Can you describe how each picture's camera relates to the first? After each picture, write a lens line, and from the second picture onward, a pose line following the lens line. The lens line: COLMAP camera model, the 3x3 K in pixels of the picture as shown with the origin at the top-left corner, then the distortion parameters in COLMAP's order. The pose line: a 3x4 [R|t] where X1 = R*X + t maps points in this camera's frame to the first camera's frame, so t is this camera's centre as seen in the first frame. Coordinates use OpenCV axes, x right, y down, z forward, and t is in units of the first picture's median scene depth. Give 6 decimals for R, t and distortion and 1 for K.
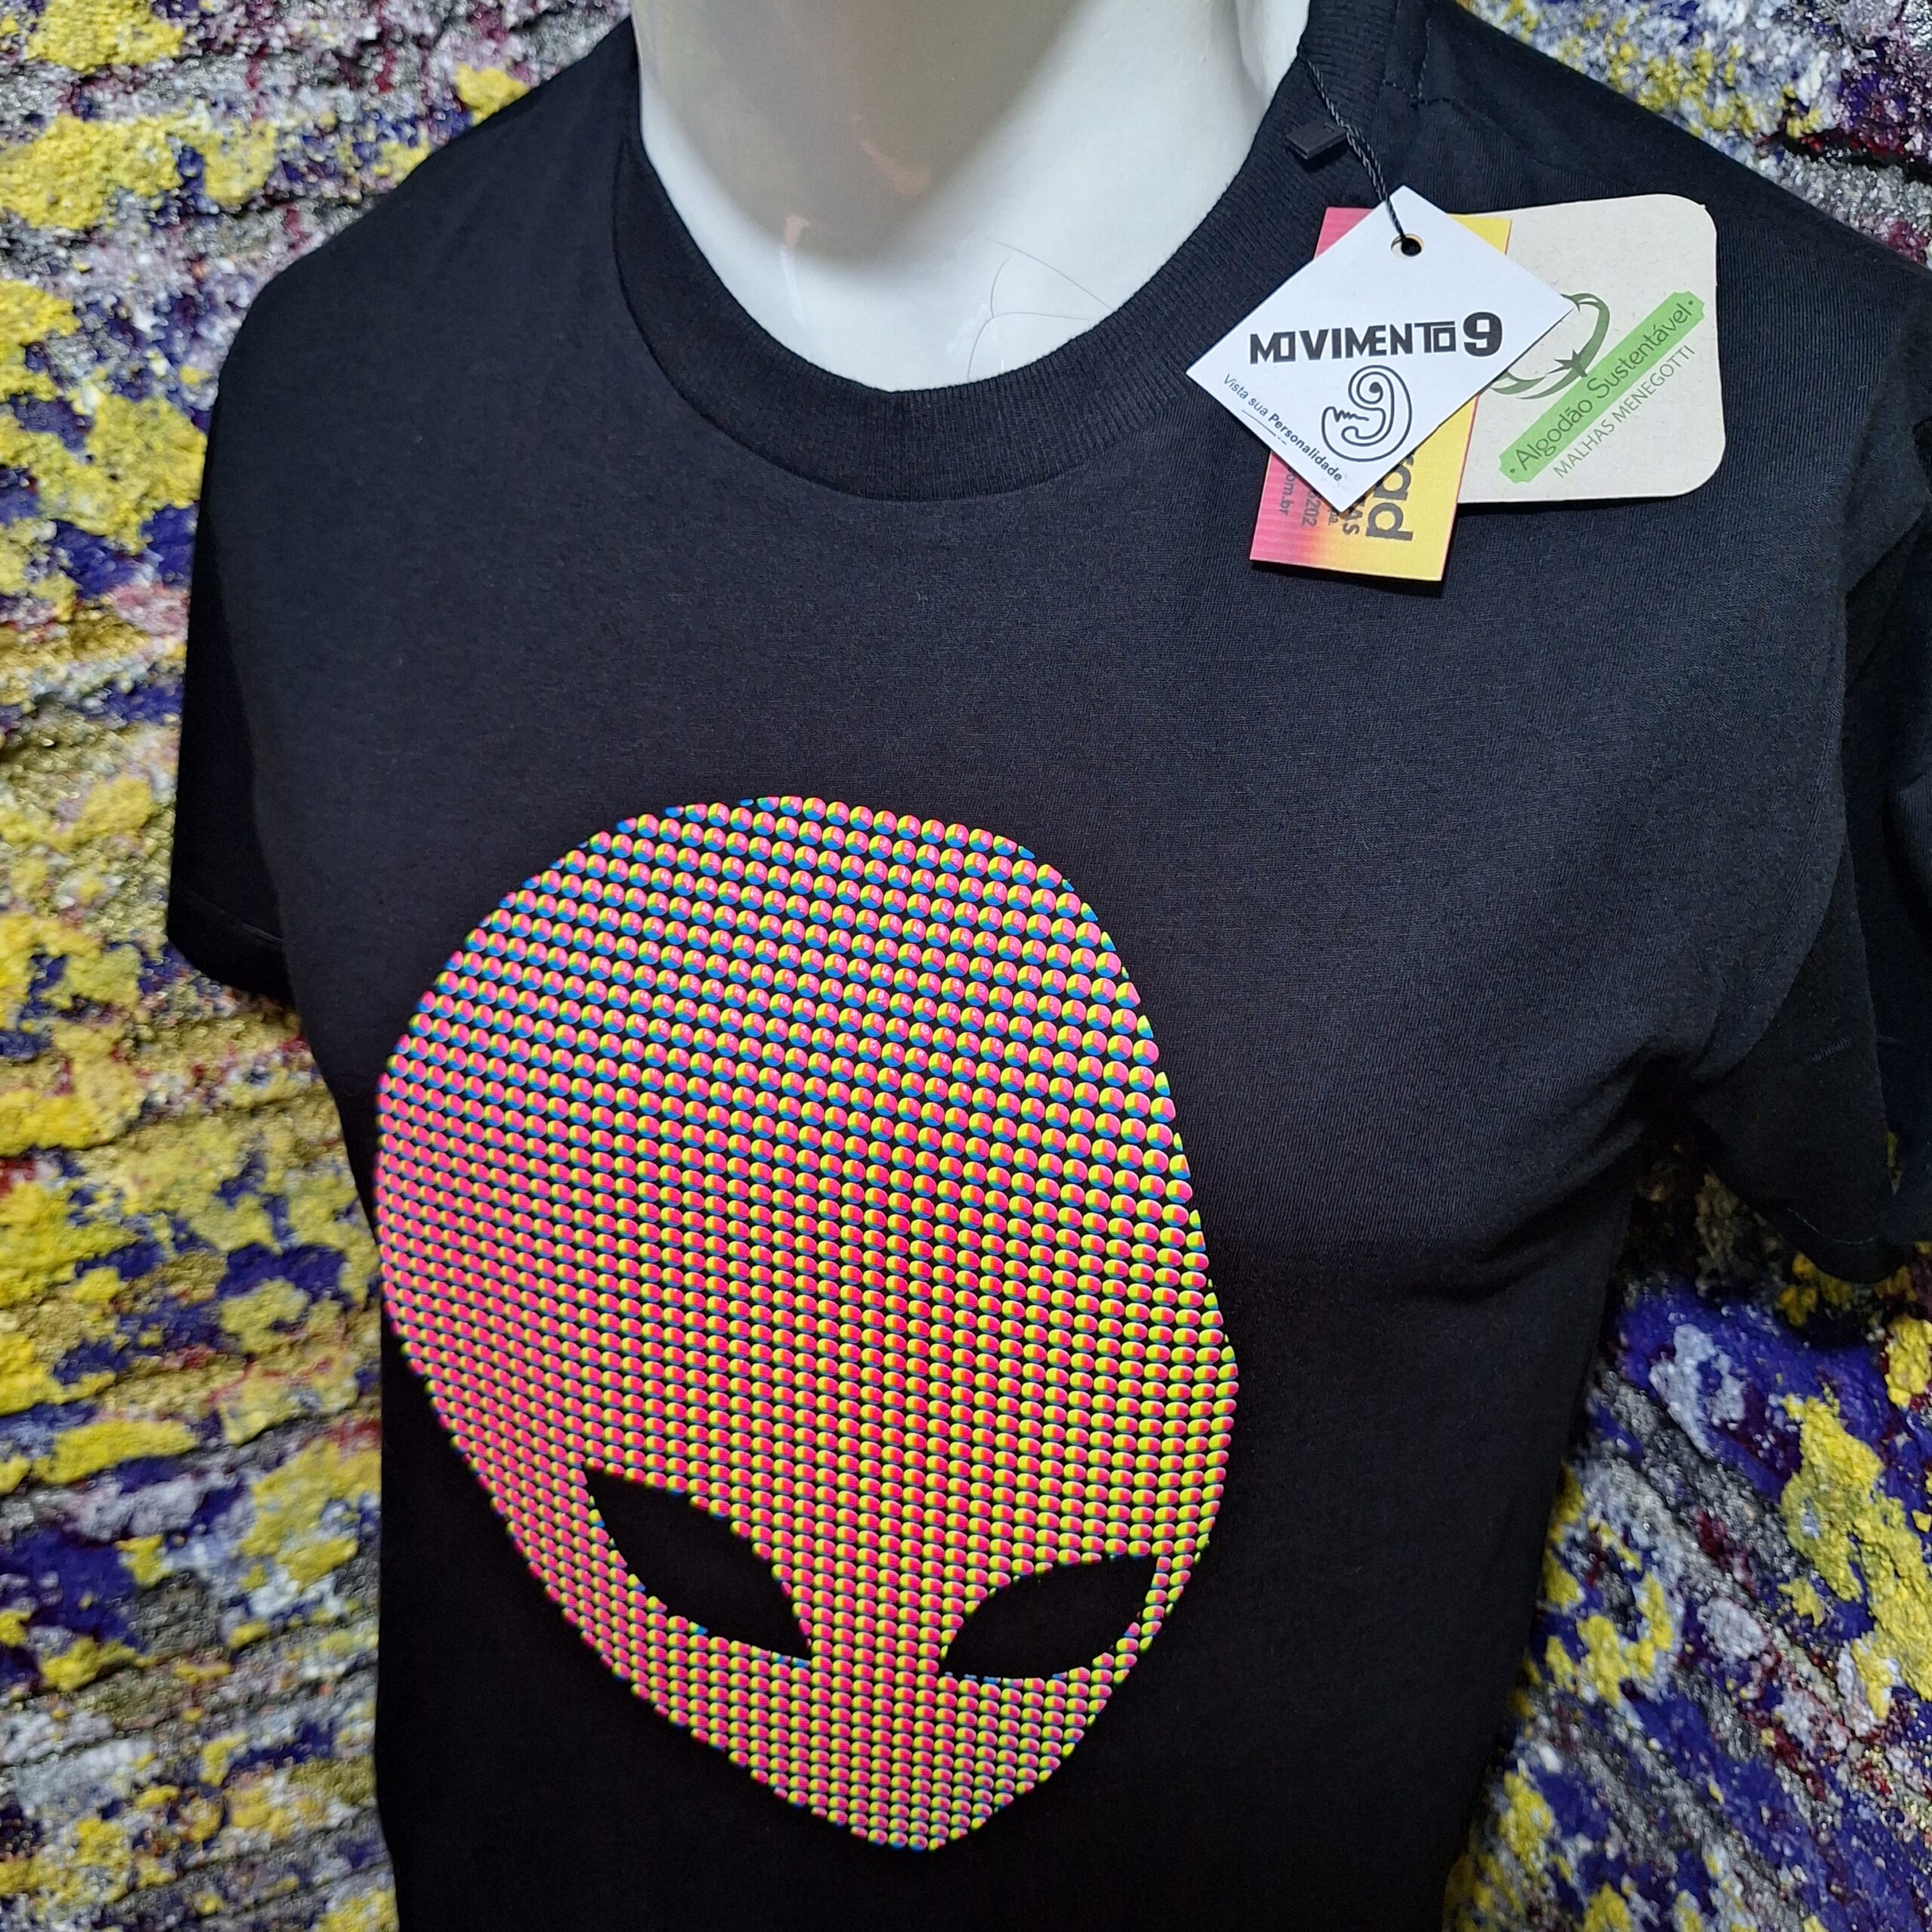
lens RADIAL K [[1766.9, 0, 964.2], [0, 1766.9, 940.3], [0, 0, 1]] dist [0.098451, -0.156721]
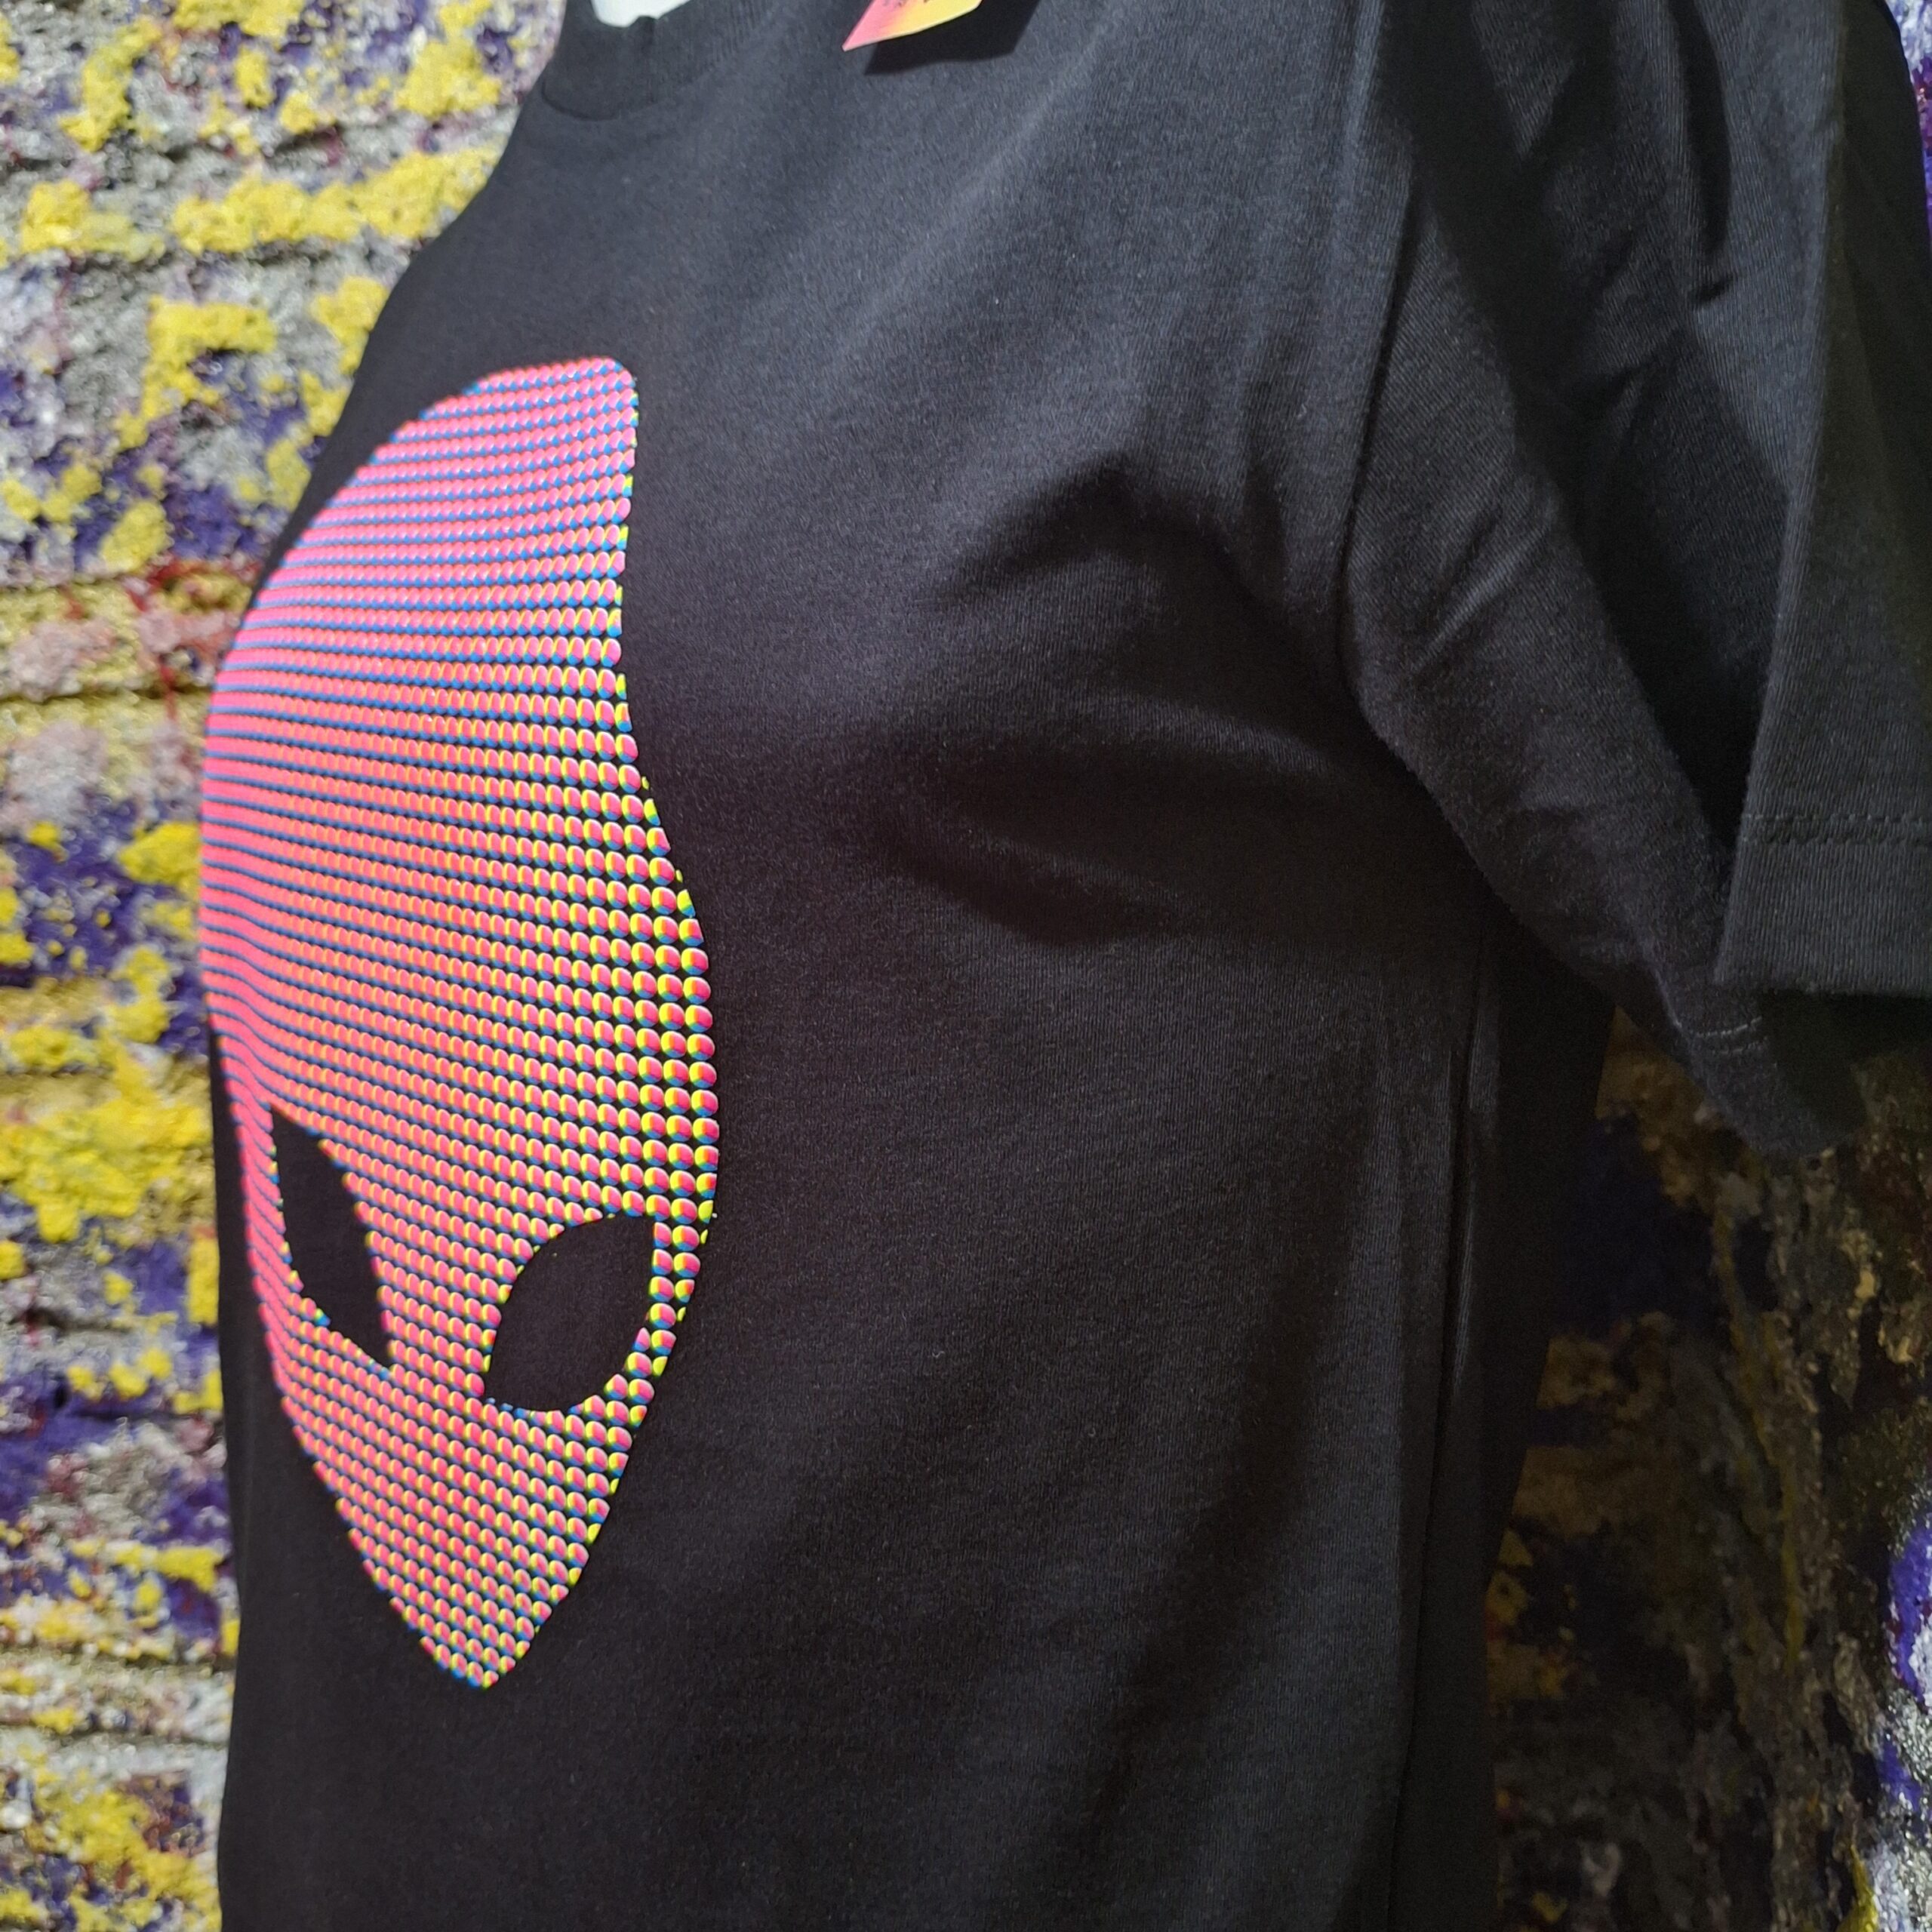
lens RADIAL K [[1826.4, 0, 961.9], [0, 1826.4, 997.9], [0, 0, 1]] dist [0.213490, -0.531429]
pose [[0.868439, 0.073463, -0.490324, 0.483293], [-0.223247, 0.940973, -0.254423, 0.326441], [0.442690, 0.330414, 0.833578, 0.240399]]
